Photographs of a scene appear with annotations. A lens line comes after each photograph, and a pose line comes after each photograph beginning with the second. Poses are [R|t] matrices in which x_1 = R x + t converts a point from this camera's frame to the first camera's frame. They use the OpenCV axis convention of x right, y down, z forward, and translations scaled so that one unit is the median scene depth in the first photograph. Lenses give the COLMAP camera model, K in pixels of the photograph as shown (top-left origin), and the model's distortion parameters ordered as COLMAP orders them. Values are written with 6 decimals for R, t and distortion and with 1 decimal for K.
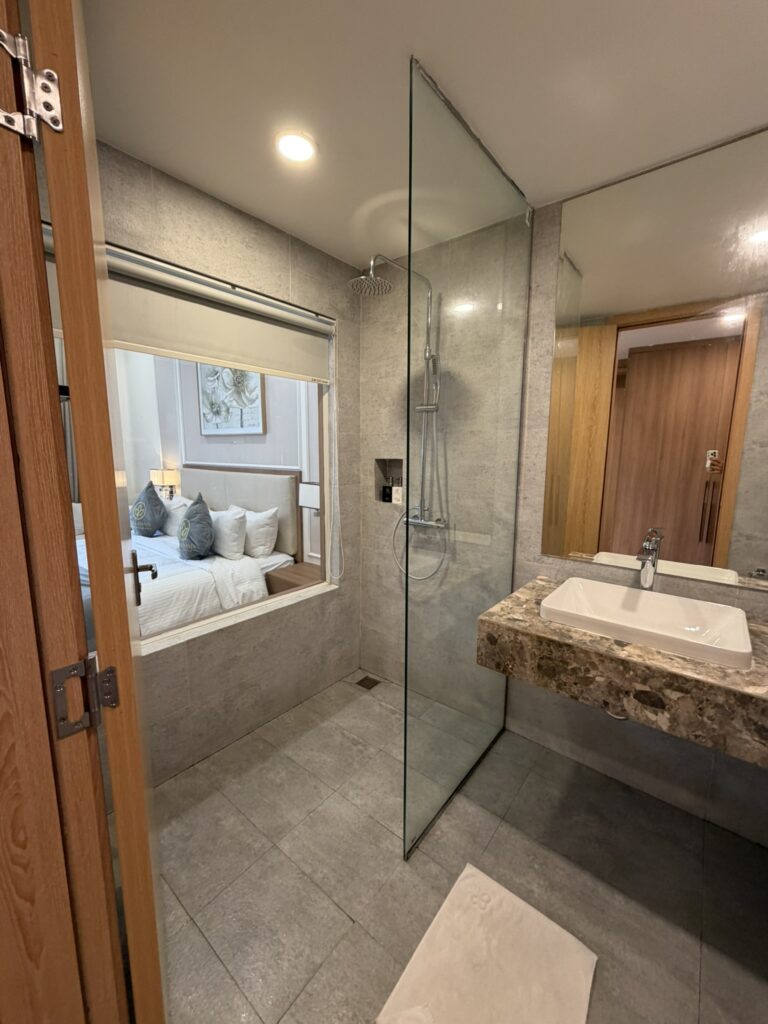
lens RADIAL K [[411.7, 0, 382.7], [0, 411.7, 513.3], [0, 0, 1]] dist [-0.001246, -0.000146]
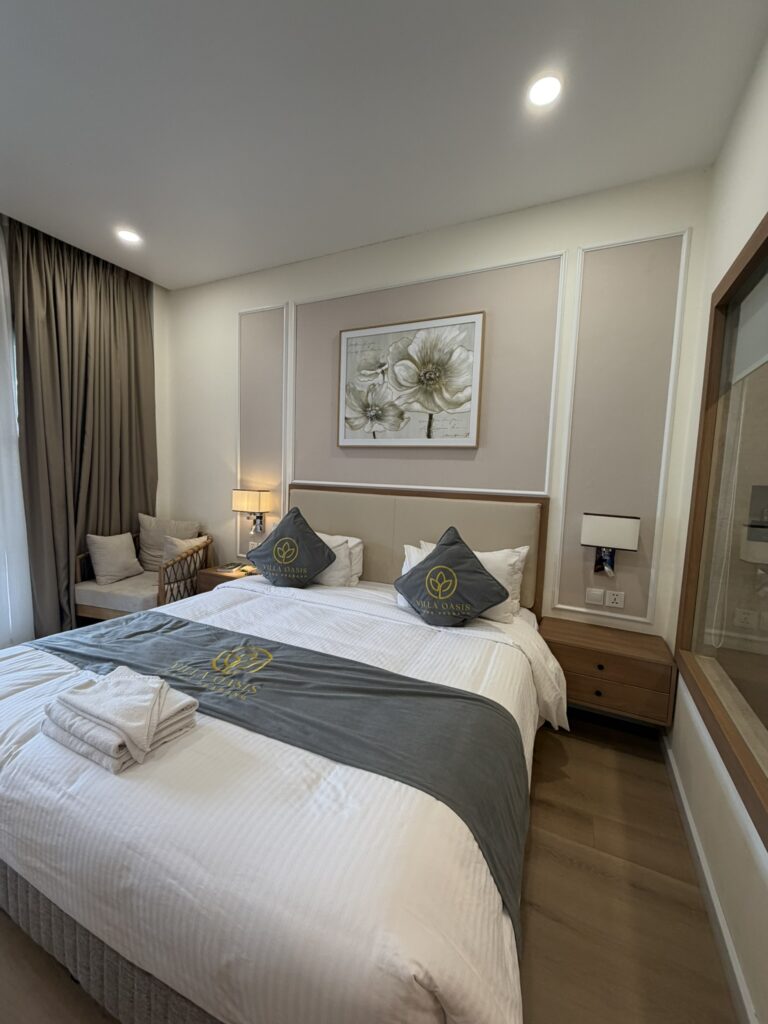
lens RADIAL K [[411.7, 0, 385.9], [0, 411.7, 509.7], [0, 0, 1]] dist [-0.001246, -0.000146]
pose [[0.973207, 0.005823, 0.229857, -0.575969], [0.007618, 0.998314, -0.057548, -0.032420], [-0.229805, 0.057757, 0.971521, 0.280583]]
